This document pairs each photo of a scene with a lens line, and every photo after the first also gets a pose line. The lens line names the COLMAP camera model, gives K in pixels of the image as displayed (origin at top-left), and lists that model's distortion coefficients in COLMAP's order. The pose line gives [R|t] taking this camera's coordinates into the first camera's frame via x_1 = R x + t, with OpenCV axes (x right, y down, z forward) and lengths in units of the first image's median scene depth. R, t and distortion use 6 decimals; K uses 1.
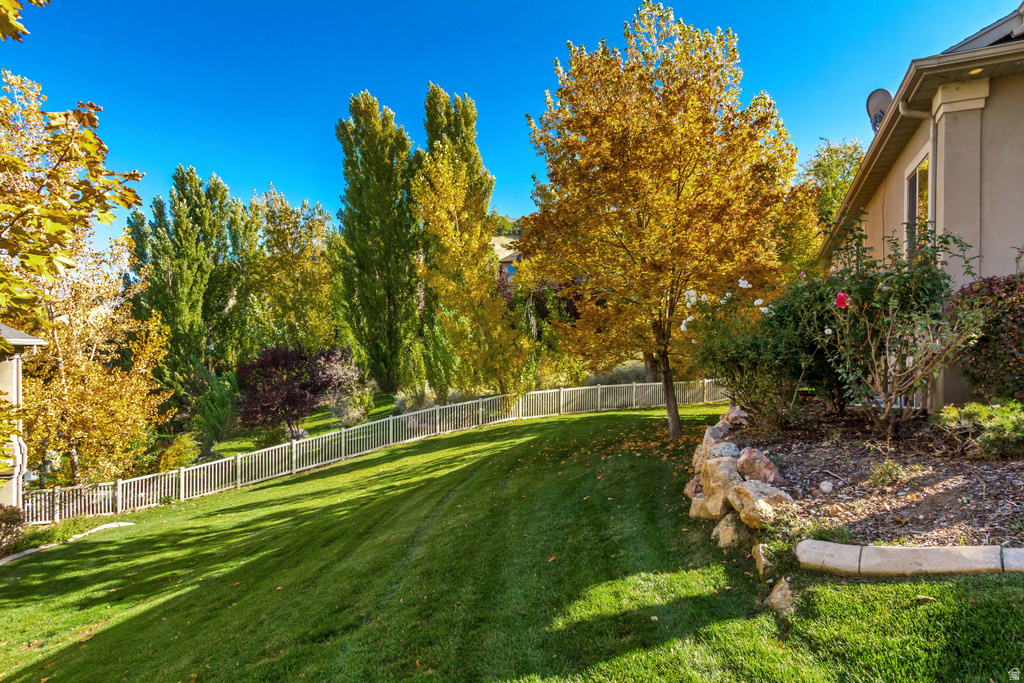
lens RADIAL K [[566.1, 0, 511.5], [0, 566.1, 339.7], [0, 0, 1]] dist [-0.002417, 0.000099]
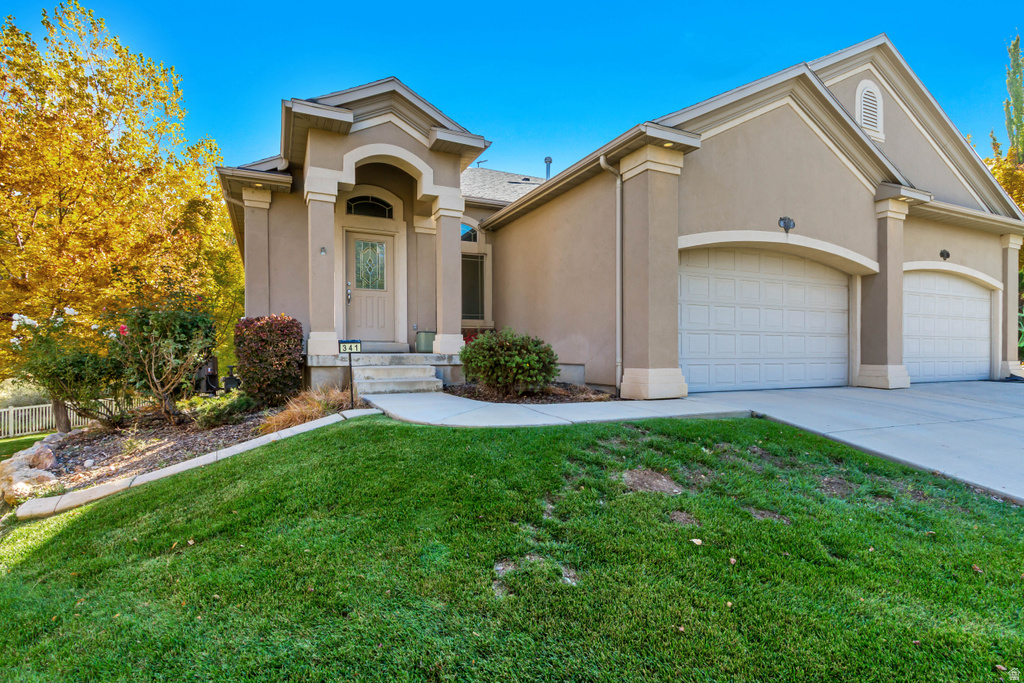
lens RADIAL K [[506.4, 0, 510.5], [0, 506.4, 351.6], [0, 0, 1]] dist [-0.004778, 0.001881]
pose [[0.629259, -0.000493, 0.777196, 0.163853], [0.003550, 0.999991, -0.002241, -0.007325], [-0.777188, 0.004169, 0.629255, -0.405199]]
